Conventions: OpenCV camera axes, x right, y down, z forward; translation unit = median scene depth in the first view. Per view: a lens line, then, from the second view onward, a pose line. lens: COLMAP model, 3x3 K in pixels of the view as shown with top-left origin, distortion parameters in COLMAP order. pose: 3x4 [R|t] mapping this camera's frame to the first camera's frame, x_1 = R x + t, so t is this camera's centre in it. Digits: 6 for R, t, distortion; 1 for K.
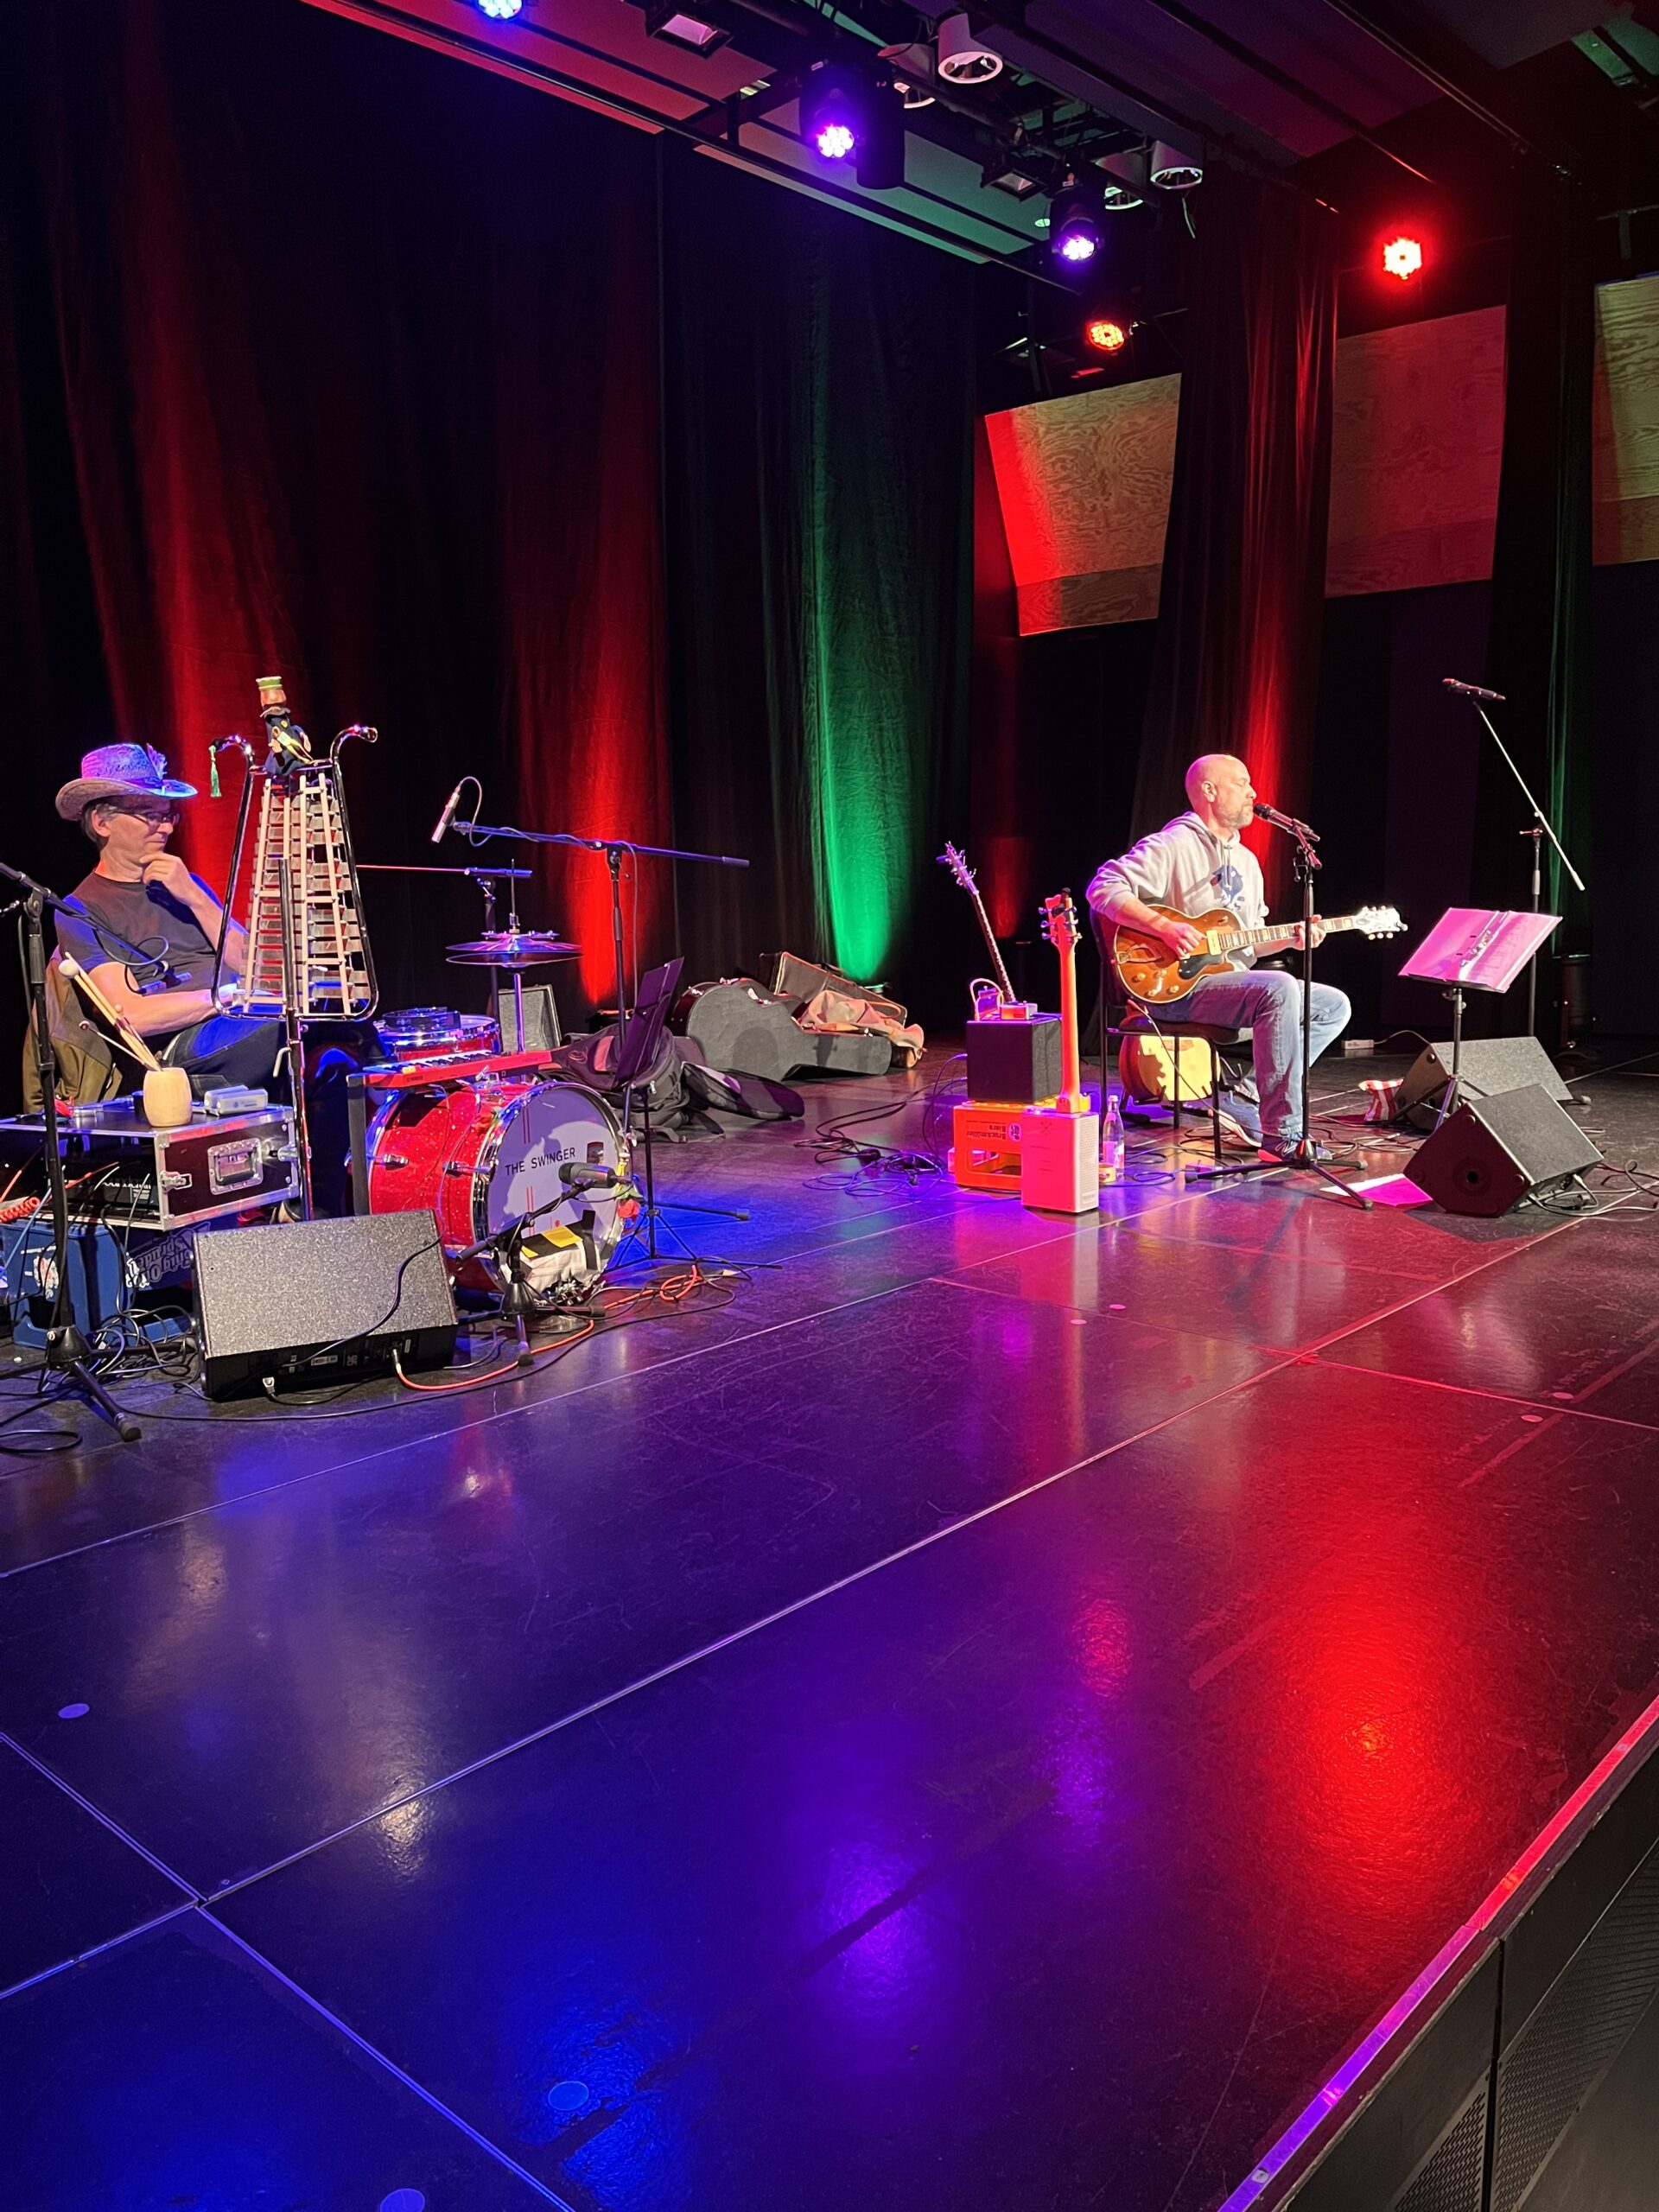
lens RADIAL K [[1678.1, 0, 829.5], [0, 1678.1, 1106.0], [0, 0, 1]] dist [0.008855, 0.003999]
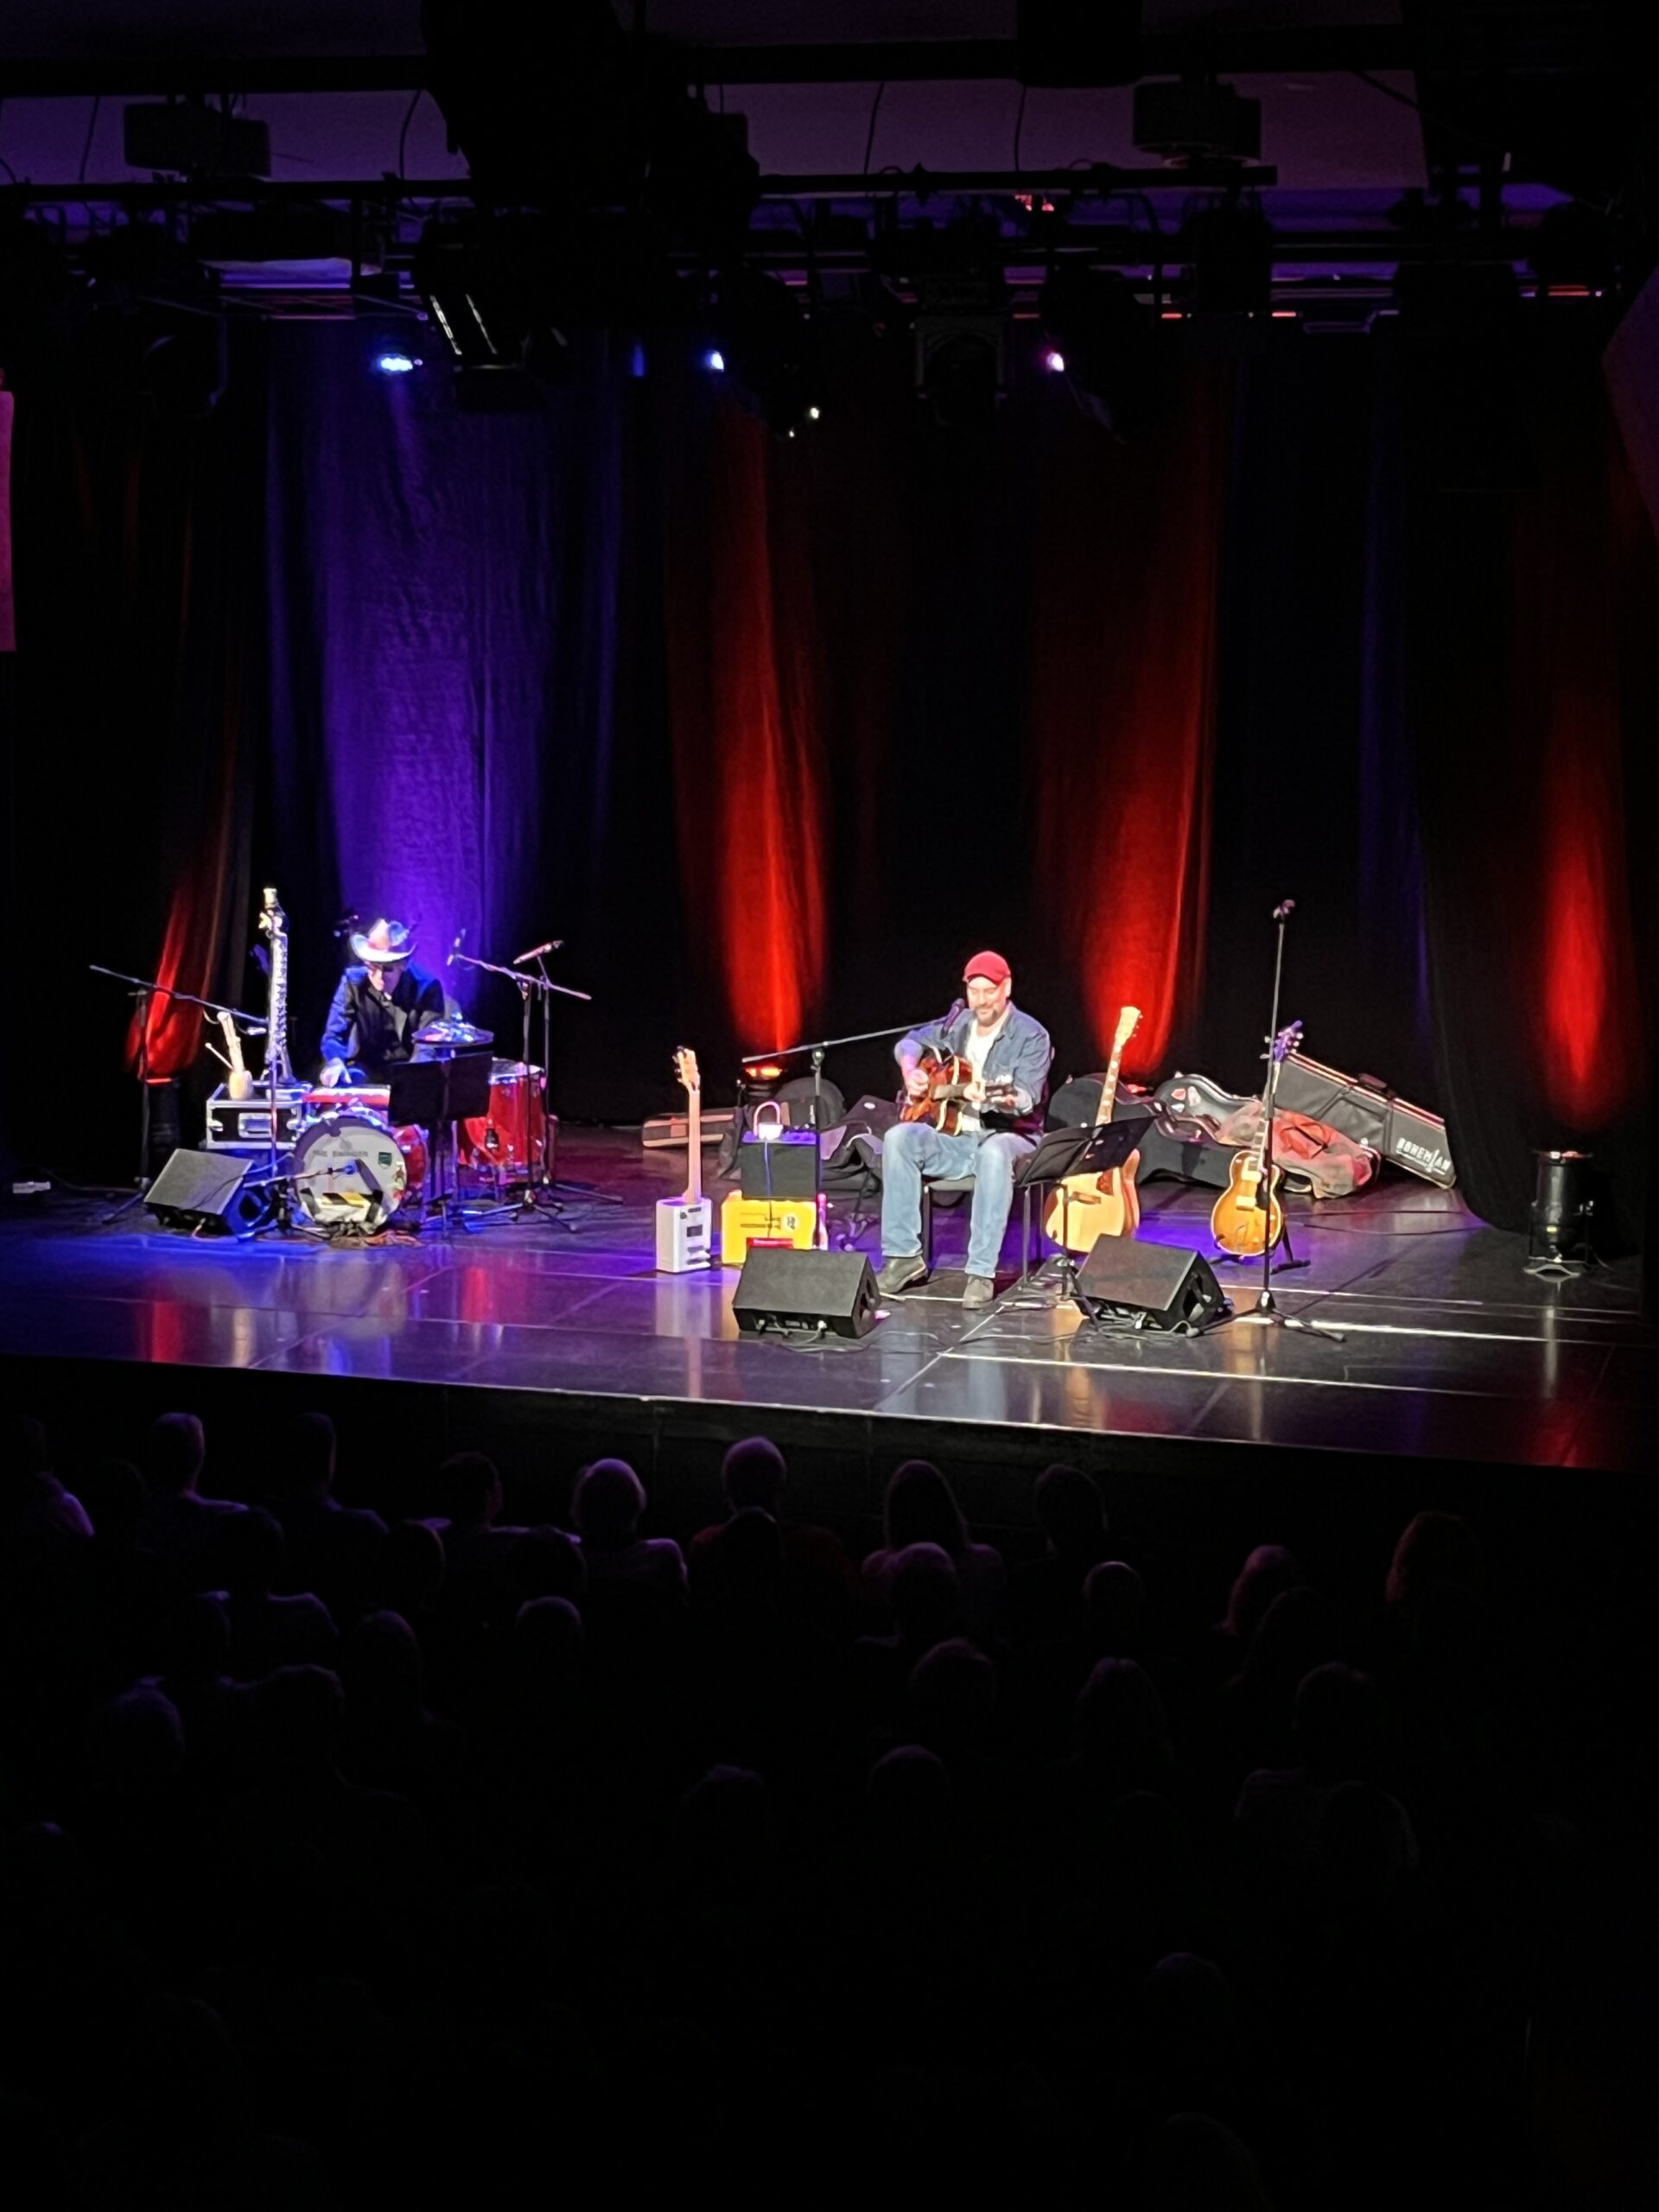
lens RADIAL K [[3914.8, 0, 829.5], [0, 3914.8, 1106.0], [0, 0, 1]] dist [-0.012481, -0.017100]
pose [[0.391787, 0.165959, -0.904964, 3.500288], [-0.141072, 0.982802, 0.119159, -0.542602], [0.909176, 0.080980, 0.408461, -0.242277]]
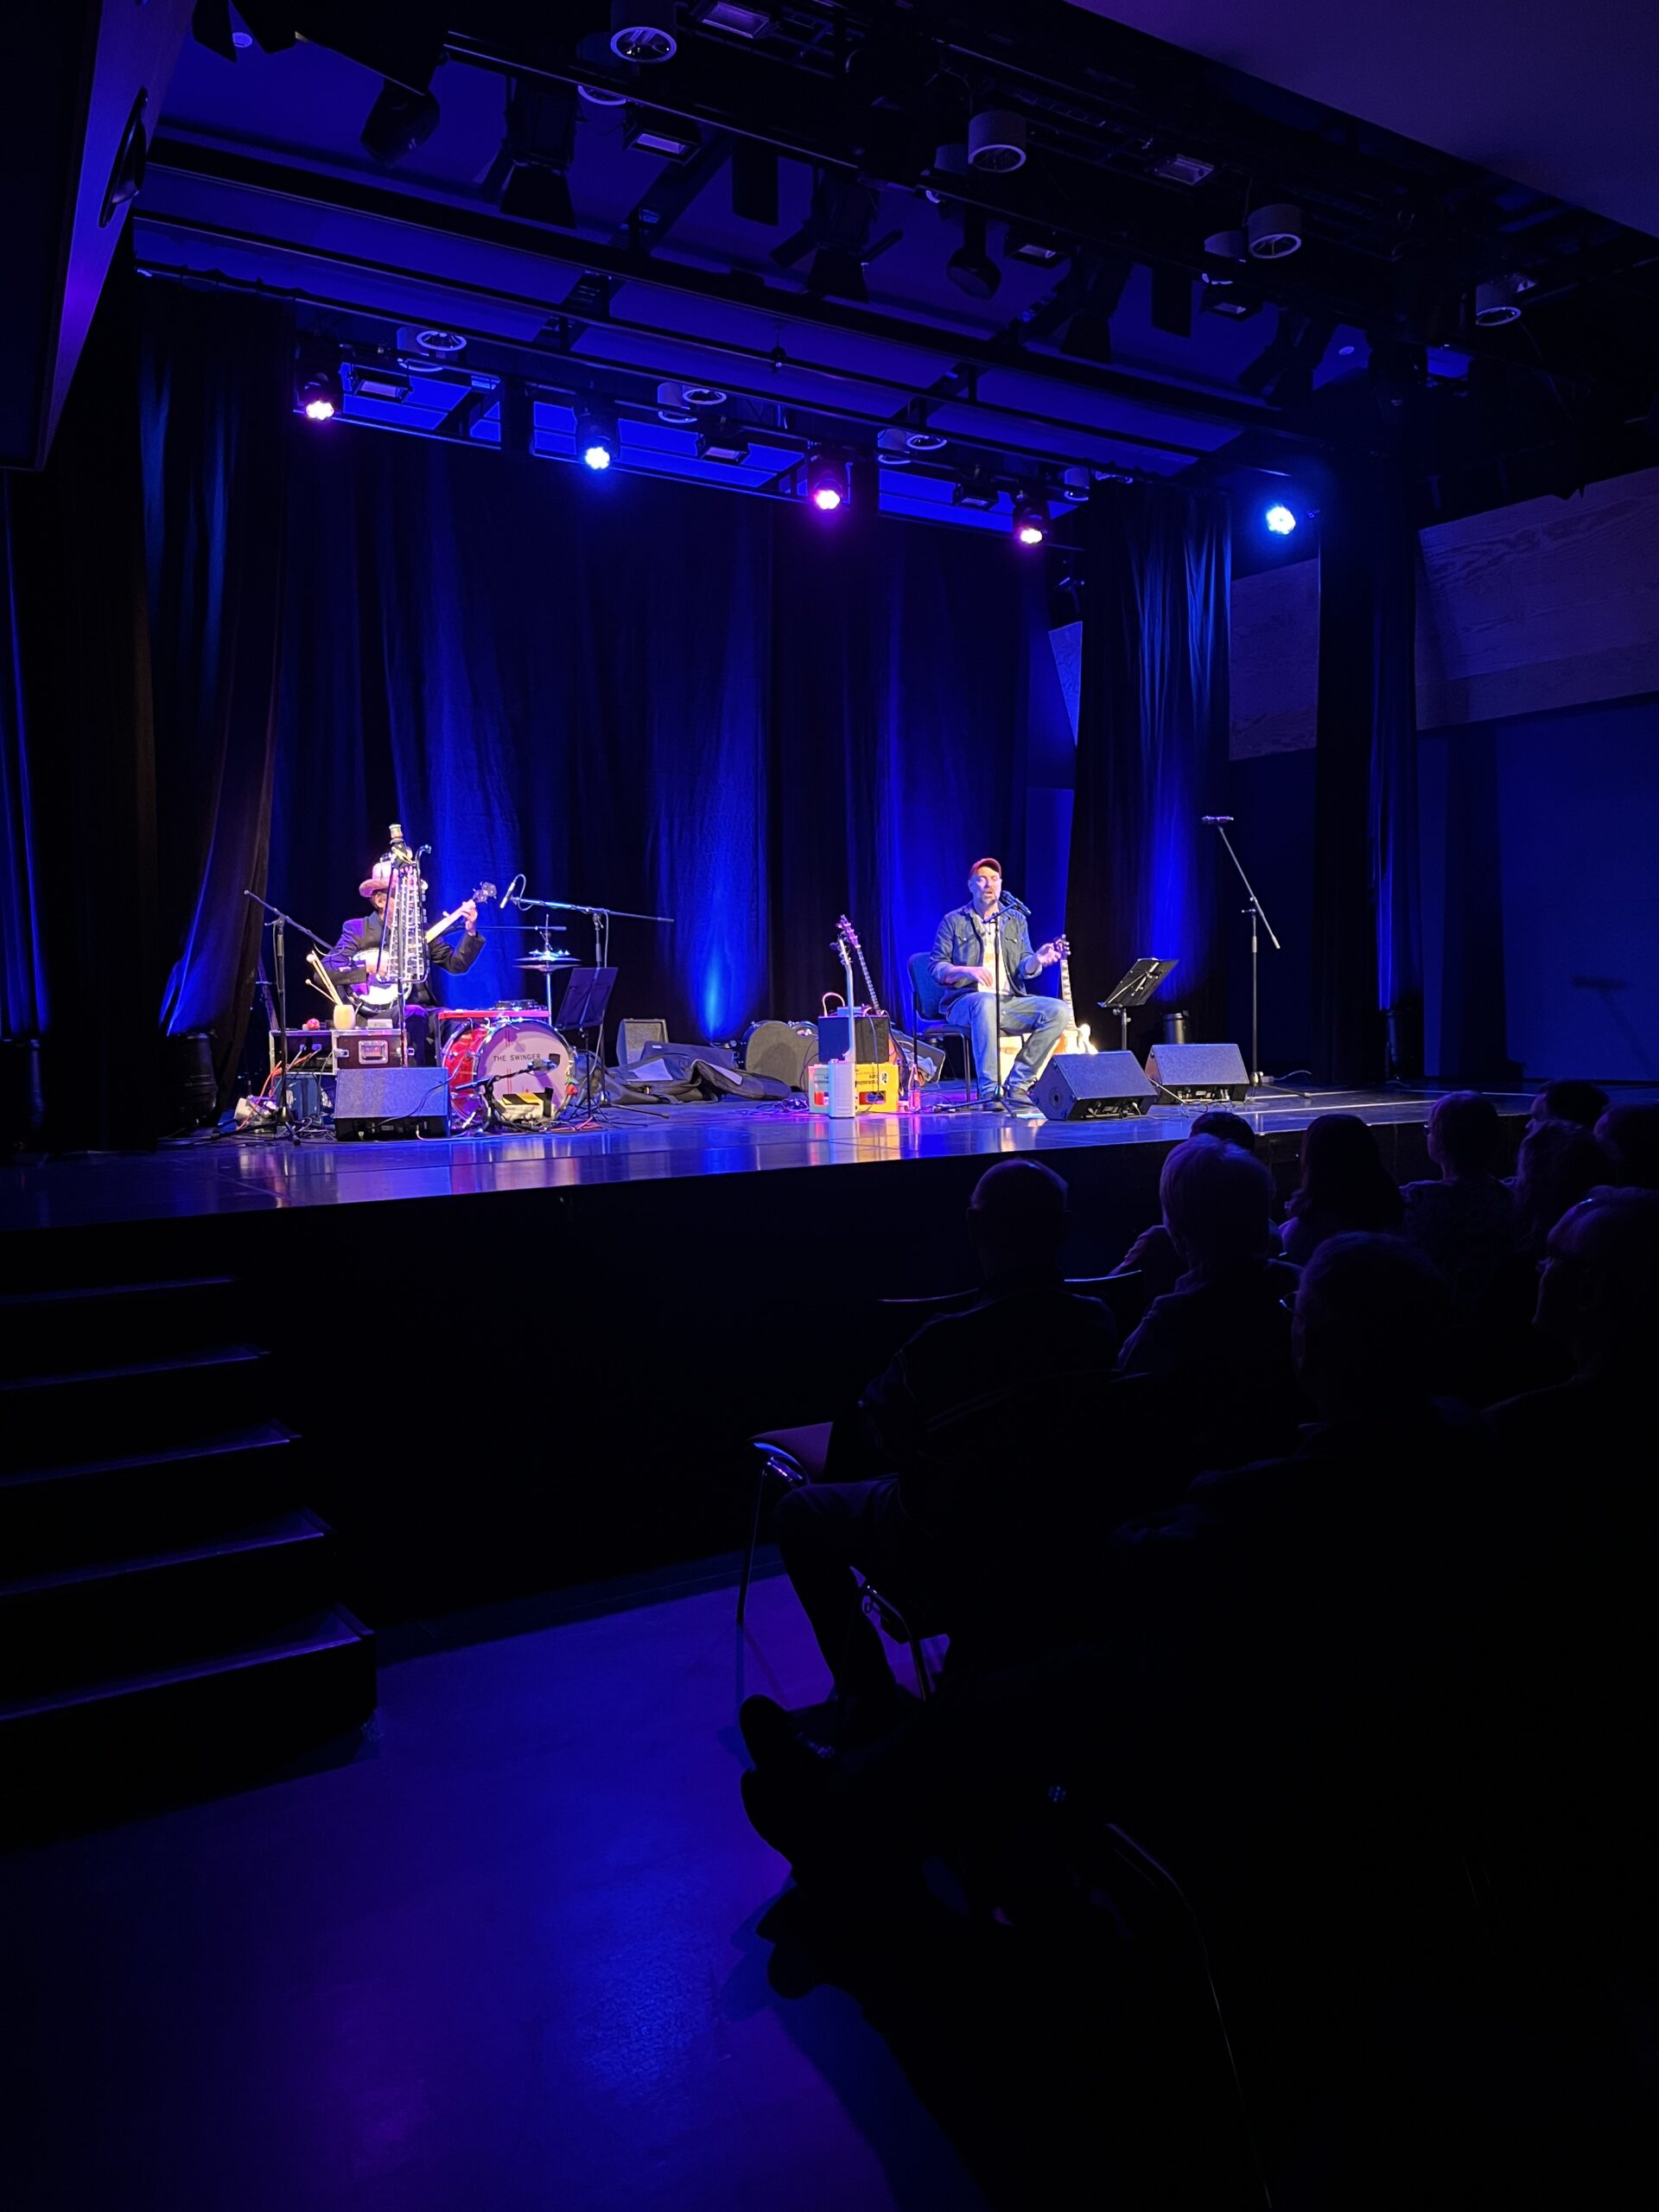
lens RADIAL K [[1678.1, 0, 829.5], [0, 1678.1, 1106.0], [0, 0, 1]] dist [0.008855, 0.003999]
pose [[0.966033, 0.016142, -0.257913, 0.634732], [-0.038914, 0.995753, -0.083432, 0.217768], [0.255471, 0.090635, 0.962559, -0.749513]]
